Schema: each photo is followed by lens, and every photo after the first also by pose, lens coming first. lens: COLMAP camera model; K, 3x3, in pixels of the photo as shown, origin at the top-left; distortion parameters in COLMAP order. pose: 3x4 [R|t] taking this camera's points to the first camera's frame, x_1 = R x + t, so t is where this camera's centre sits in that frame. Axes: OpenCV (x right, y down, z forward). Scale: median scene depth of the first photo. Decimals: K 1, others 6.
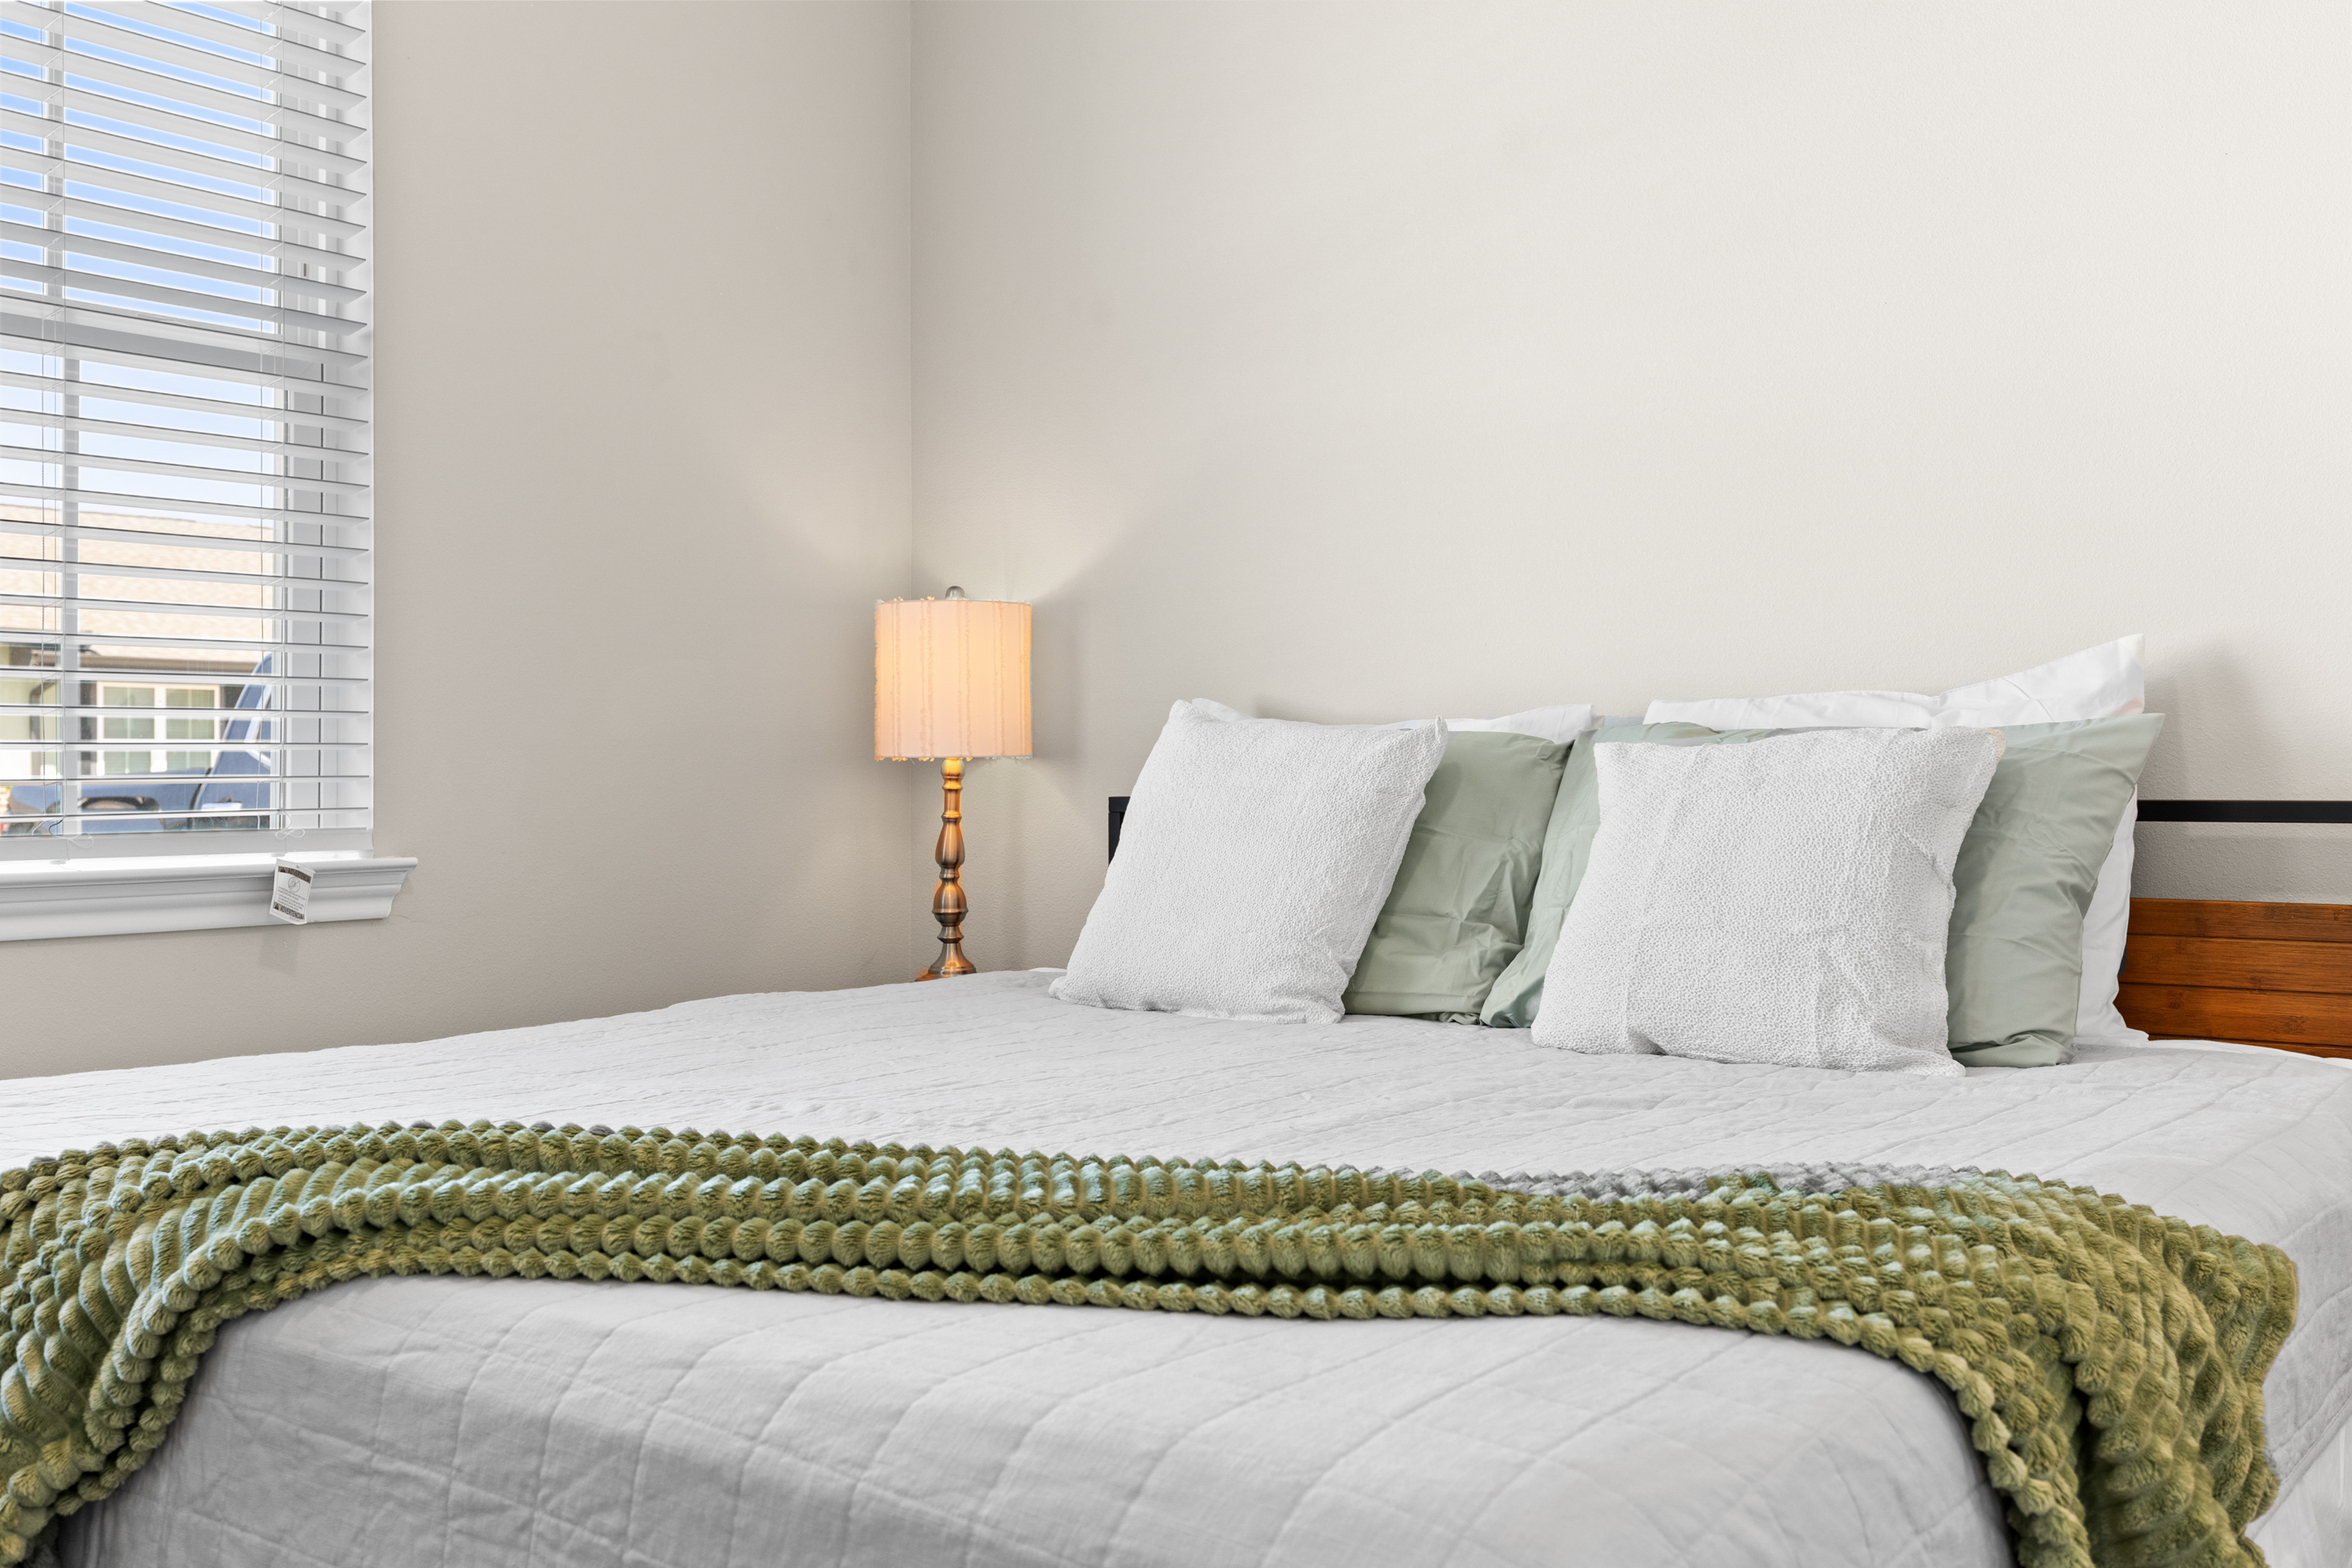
lens RADIAL K [[2340.3, 0, 1268.6], [0, 2340.3, 734.4], [0, 0, 1]] dist [0.007688, 0.000000]
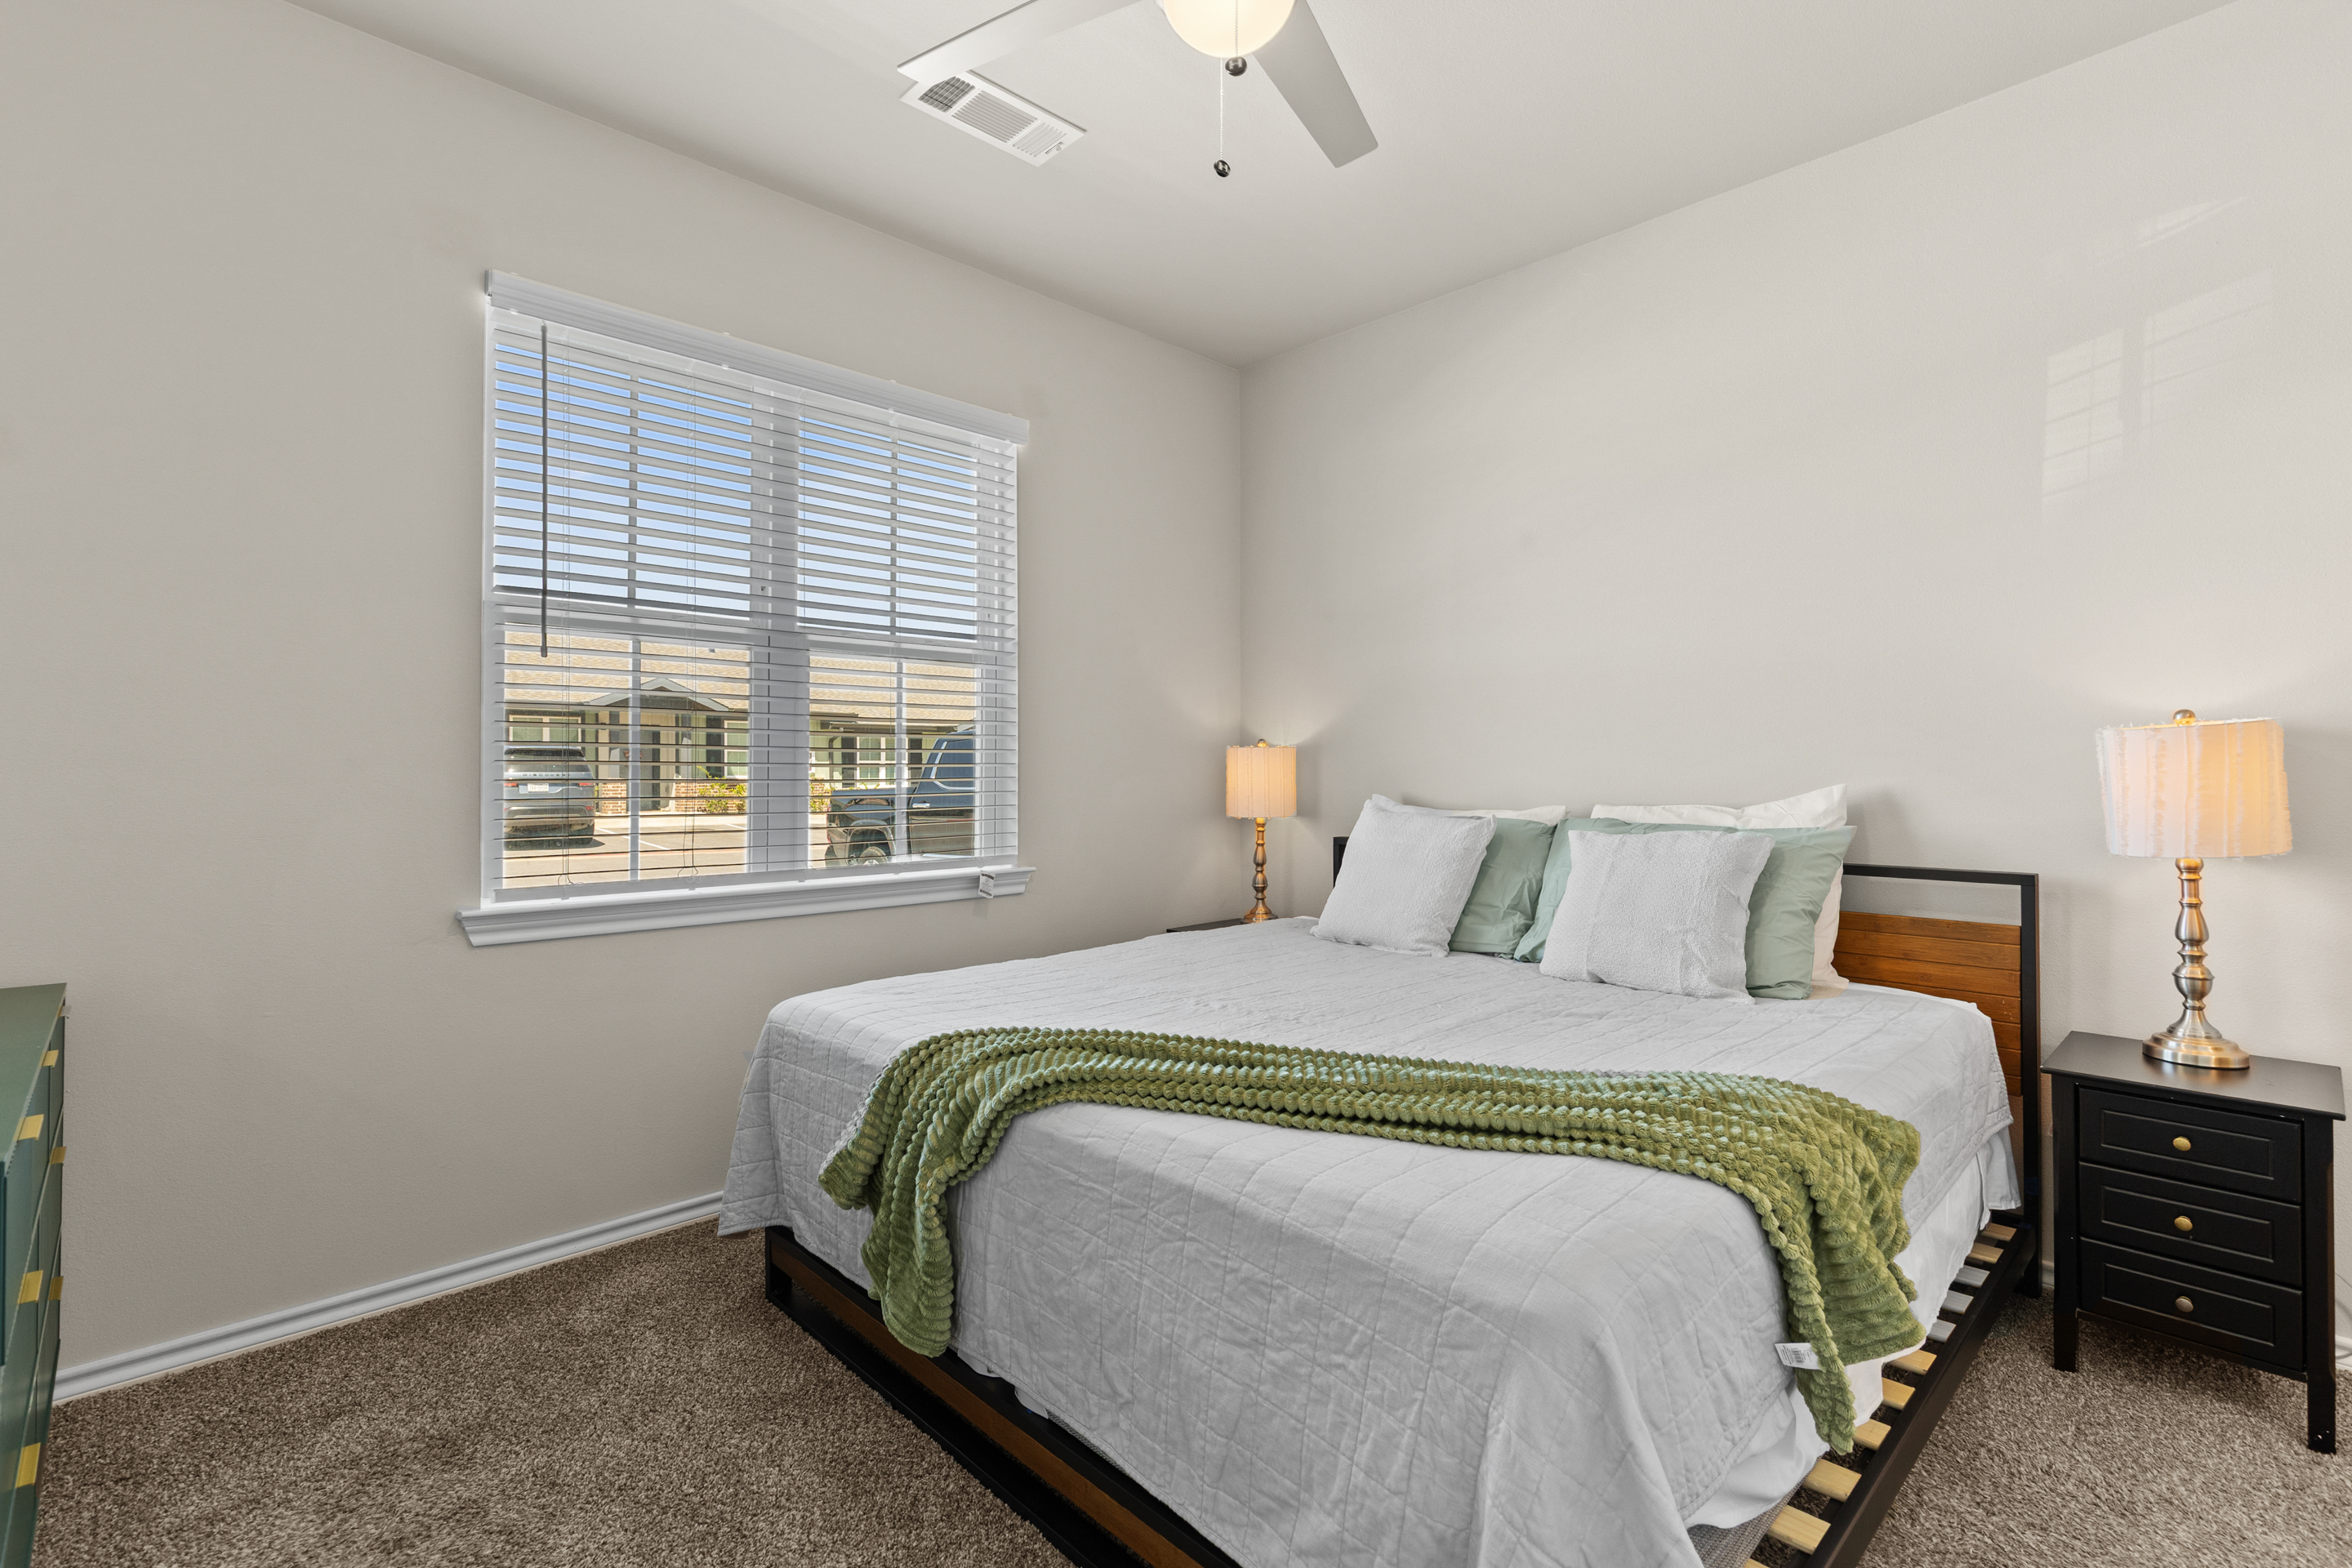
lens RADIAL K [[1135.2, 0, 1182.6], [0, 1135.2, 748.0], [0, 0, 1]] dist [0.004711, -0.001668]
pose [[0.984783, -0.004760, -0.173725, -0.052289], [0.005238, 0.999984, 0.002295, -0.141093], [0.173711, -0.003170, 0.984792, -0.162995]]
